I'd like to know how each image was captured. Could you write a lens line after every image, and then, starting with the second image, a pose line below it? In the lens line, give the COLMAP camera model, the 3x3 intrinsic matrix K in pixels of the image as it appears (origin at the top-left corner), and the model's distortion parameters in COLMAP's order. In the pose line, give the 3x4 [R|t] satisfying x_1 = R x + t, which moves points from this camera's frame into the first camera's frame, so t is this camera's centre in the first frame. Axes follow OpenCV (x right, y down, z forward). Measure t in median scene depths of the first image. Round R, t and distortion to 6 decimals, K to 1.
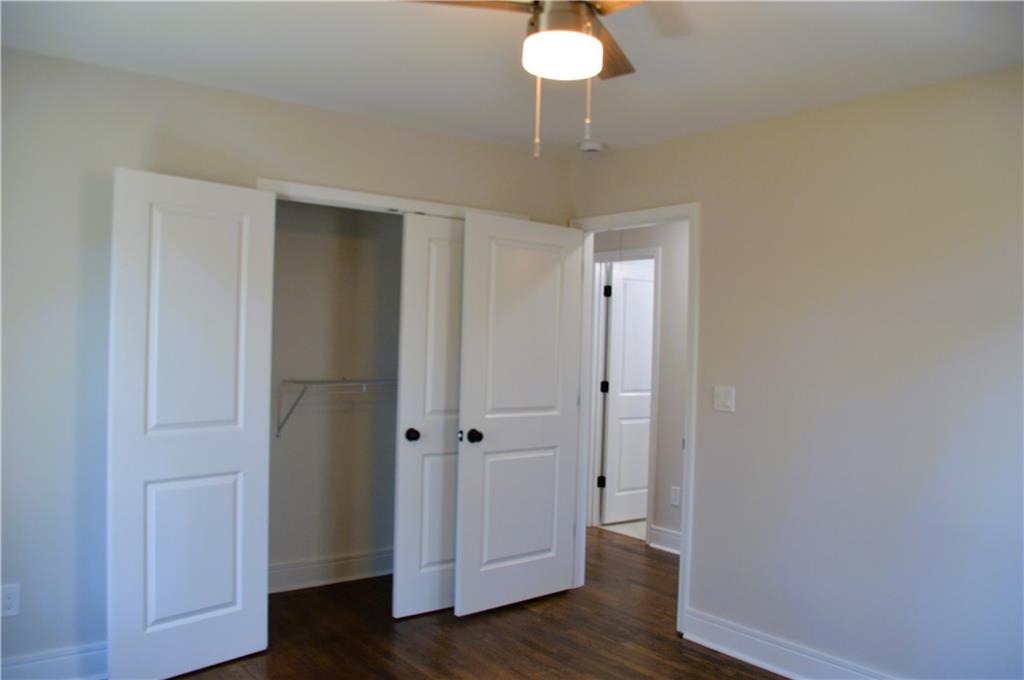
lens RADIAL K [[818.0, 0, 512.0], [0, 818.0, 340.0], [0, 0, 1]] dist [-0.152988, 0.109320]
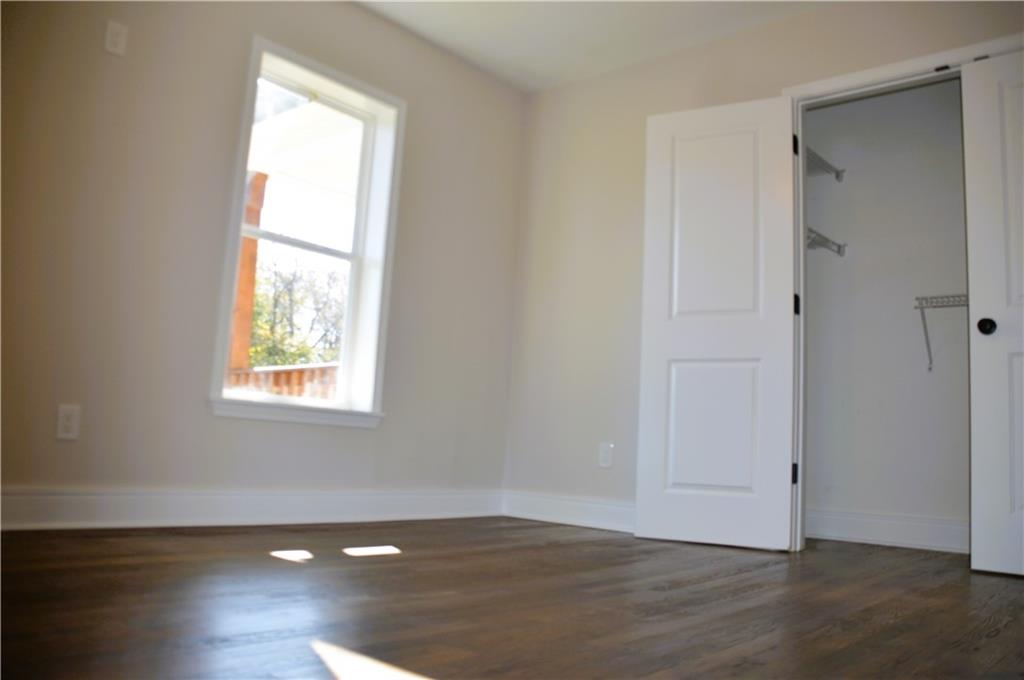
lens RADIAL K [[818.0, 0, 512.0], [0, 818.0, 340.0], [0, 0, 1]] dist [-0.152988, 0.109320]
pose [[0.187106, -0.144329, -0.971679, 0.617019], [-0.048333, 0.986597, -0.155852, 0.319741], [0.981150, 0.076125, 0.177622, 0.507858]]
